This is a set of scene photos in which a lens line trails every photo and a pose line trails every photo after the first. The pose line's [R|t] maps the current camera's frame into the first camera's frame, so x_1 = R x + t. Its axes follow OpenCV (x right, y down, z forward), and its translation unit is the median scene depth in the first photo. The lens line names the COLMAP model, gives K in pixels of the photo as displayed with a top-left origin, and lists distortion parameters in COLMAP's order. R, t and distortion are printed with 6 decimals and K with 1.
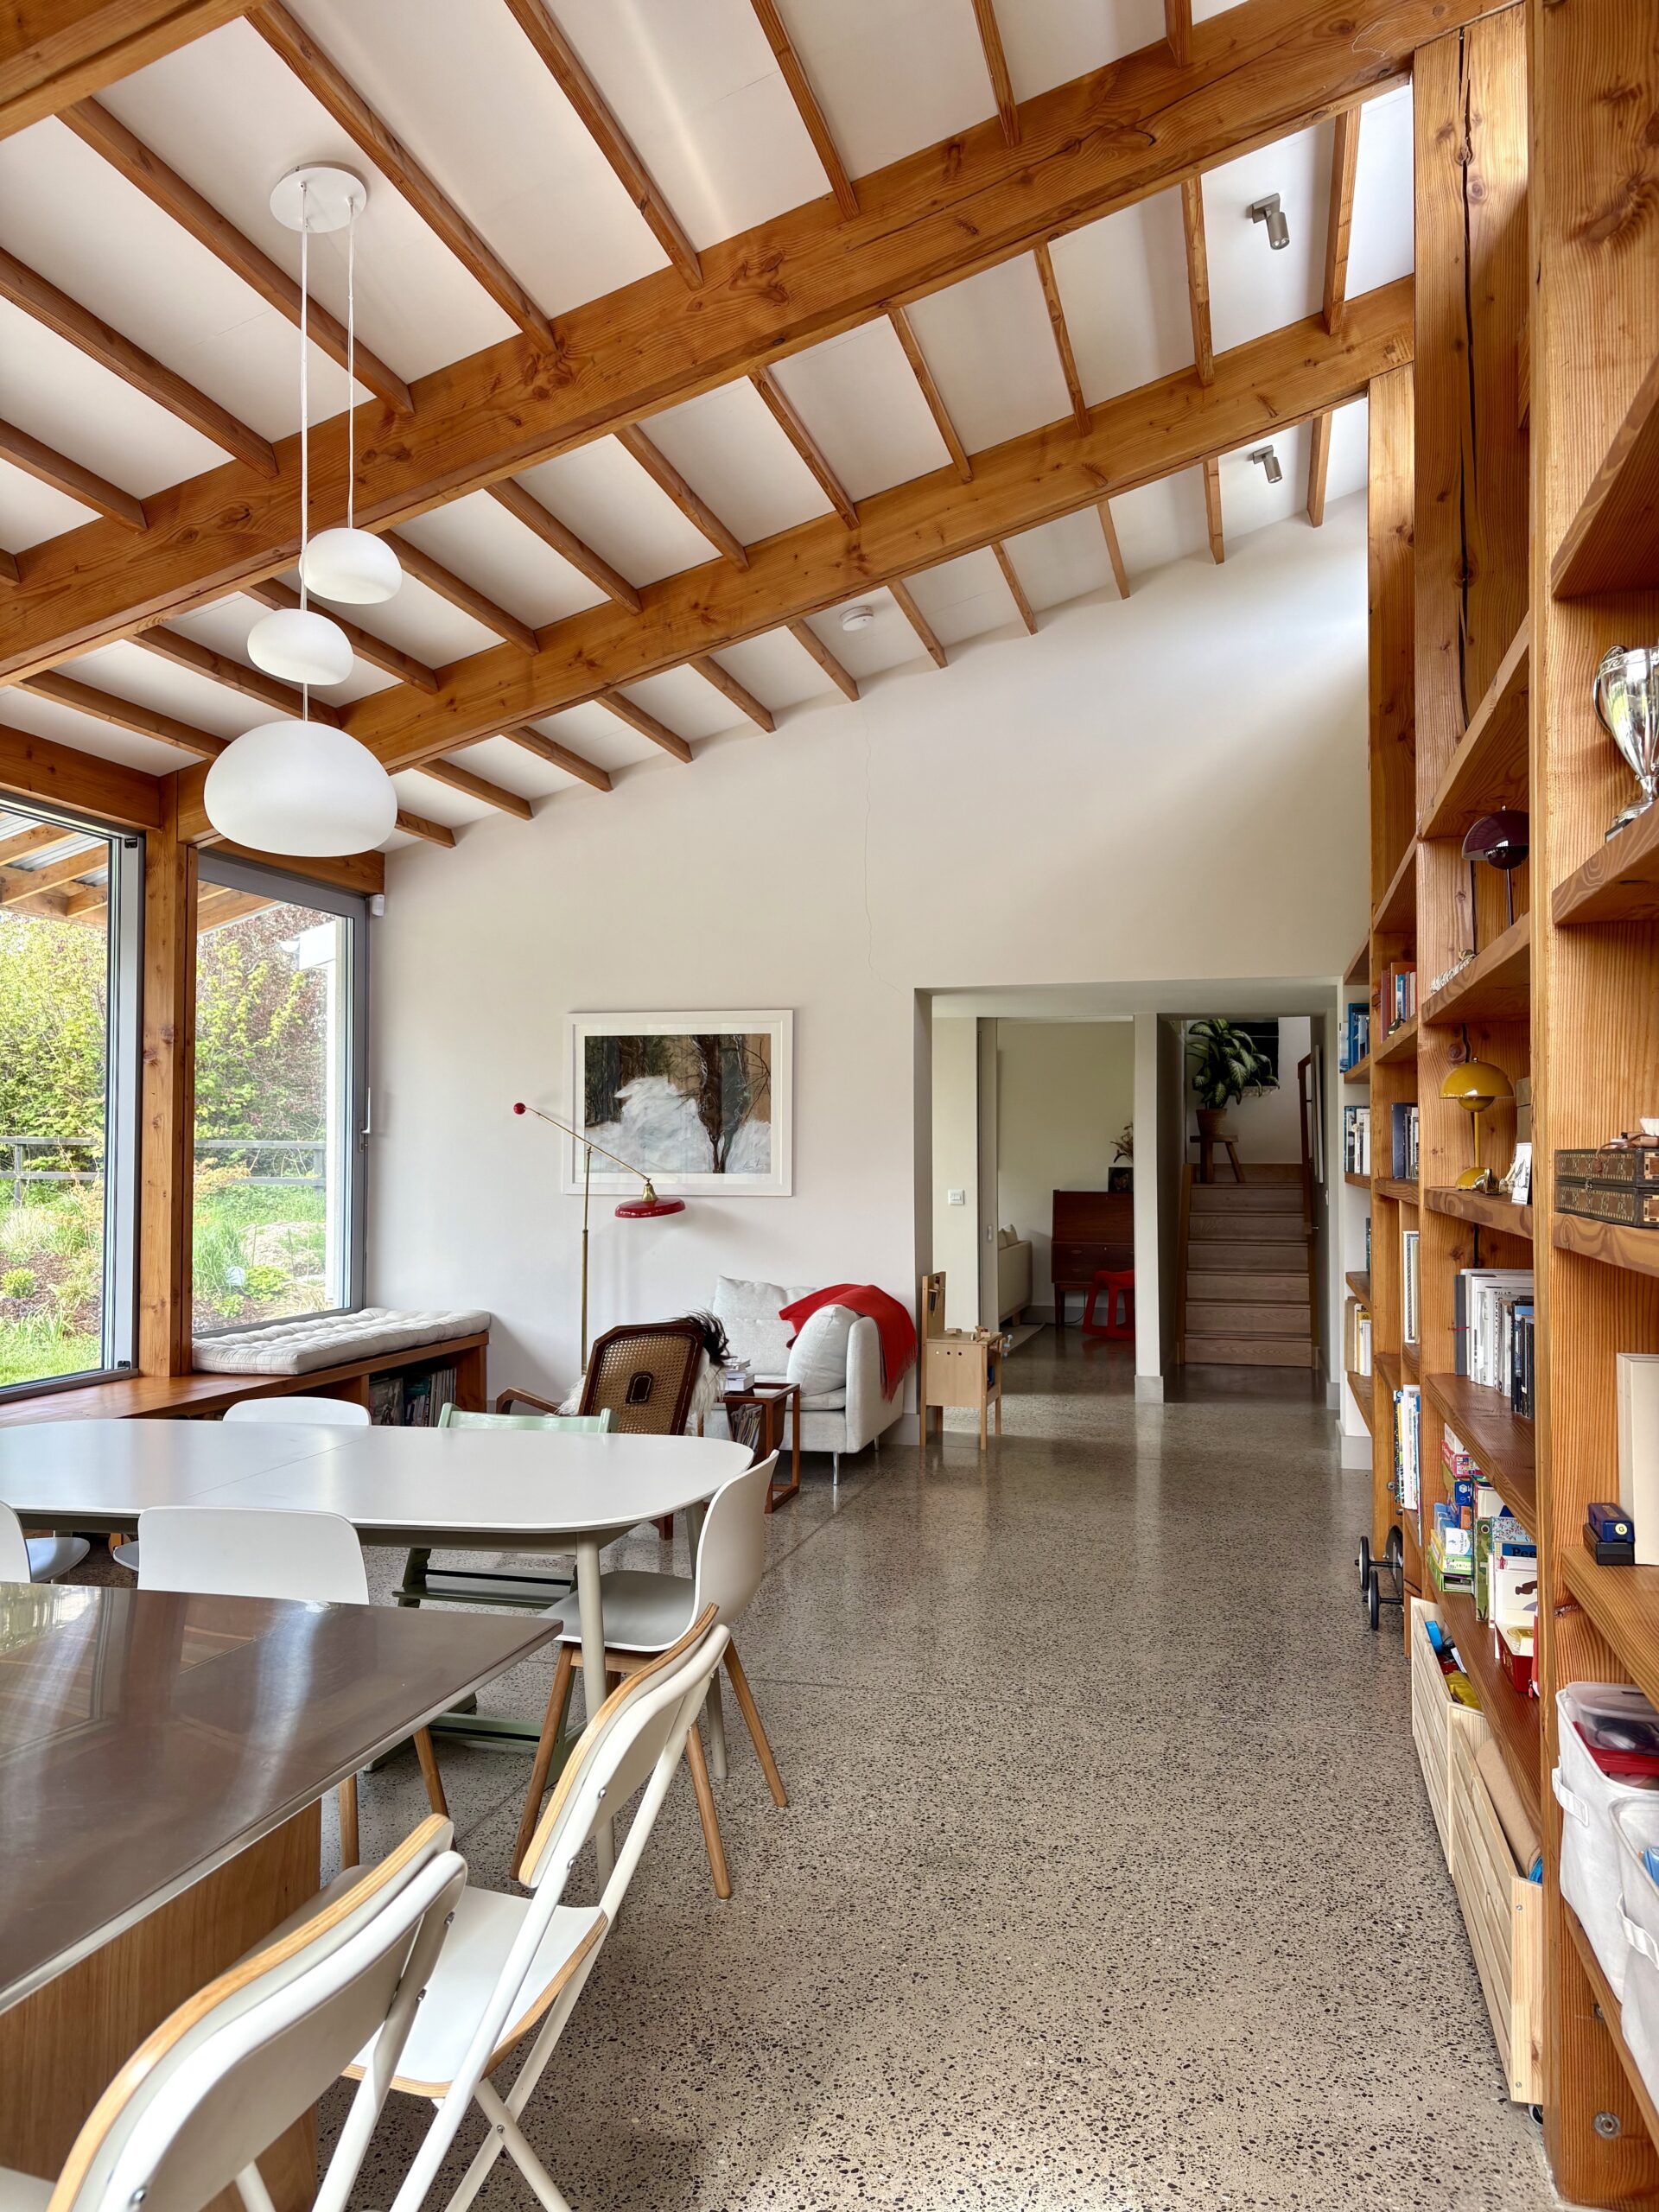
lens RADIAL K [[1717.6, 0, 829.5], [0, 1717.6, 1106.0], [0, 0, 1]] dist [-0.003219, -0.003295]
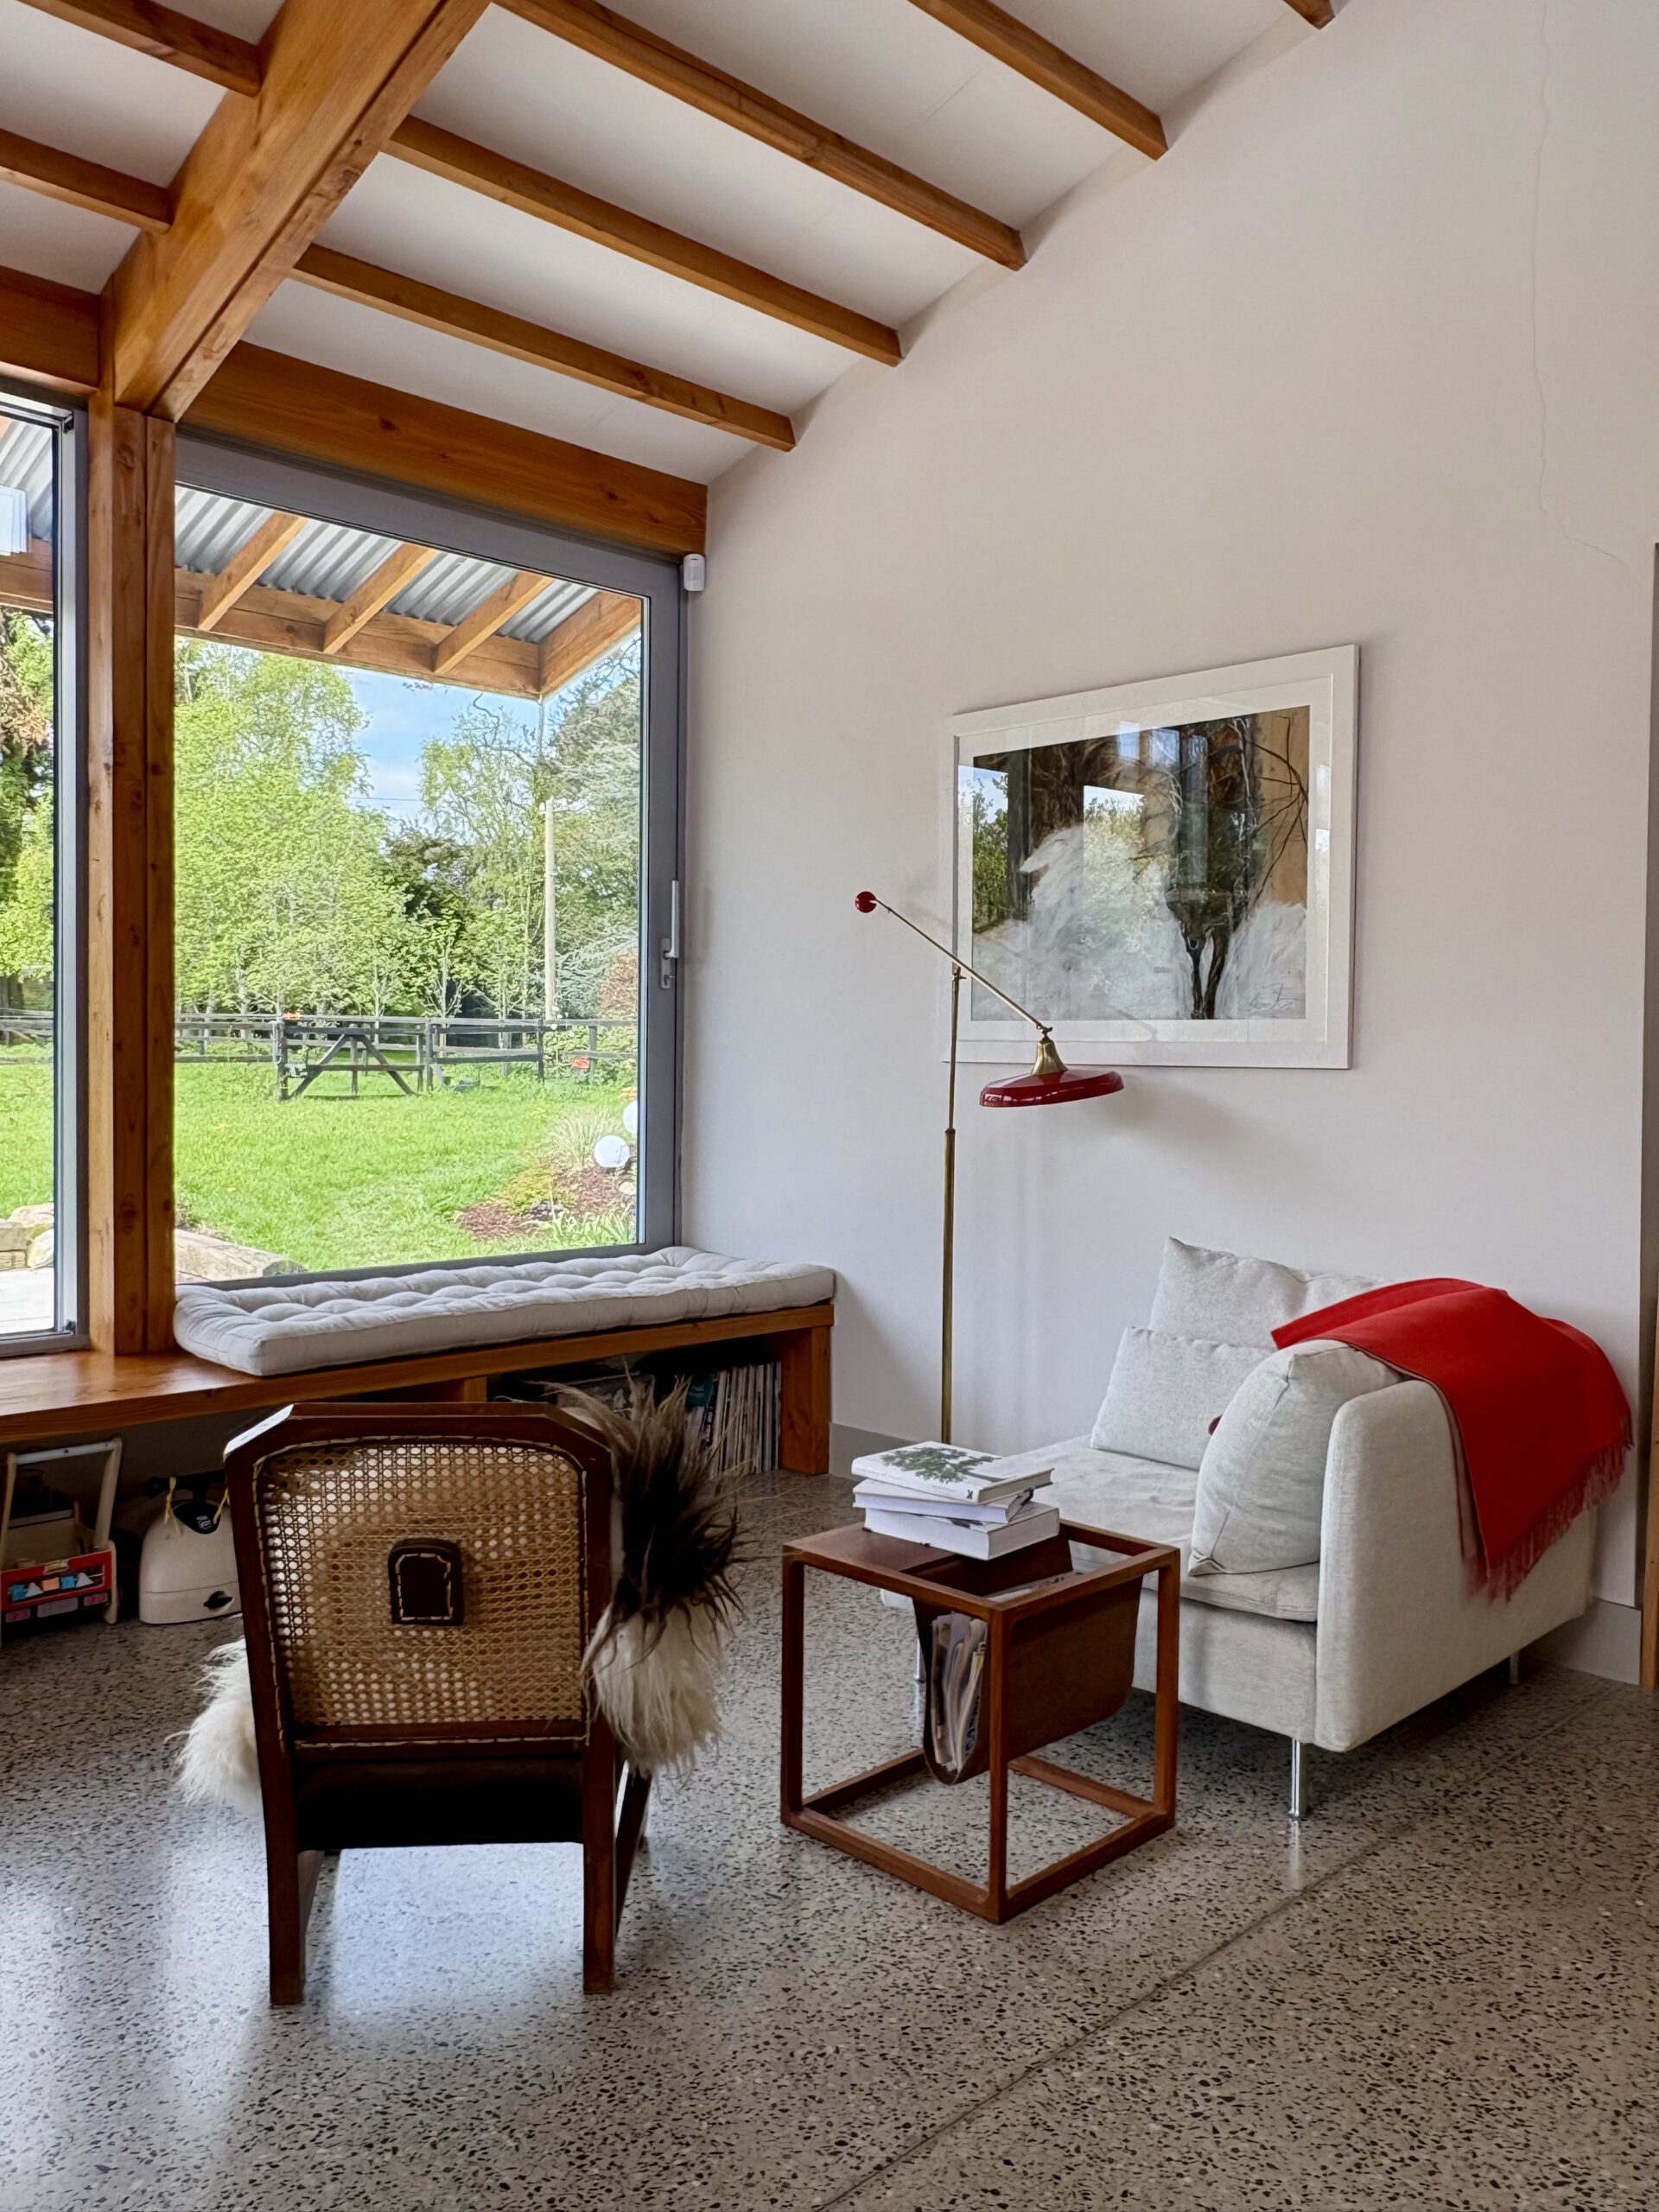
lens RADIAL K [[1676.9, 0, 829.5], [0, 1676.9, 1106.0], [0, 0, 1]] dist [-0.004667, -0.001442]
pose [[0.851038, 0.027358, -0.524391, 0.093349], [0.002204, 0.998447, 0.055667, 0.037965], [0.525099, -0.048530, 0.849656, 0.565307]]
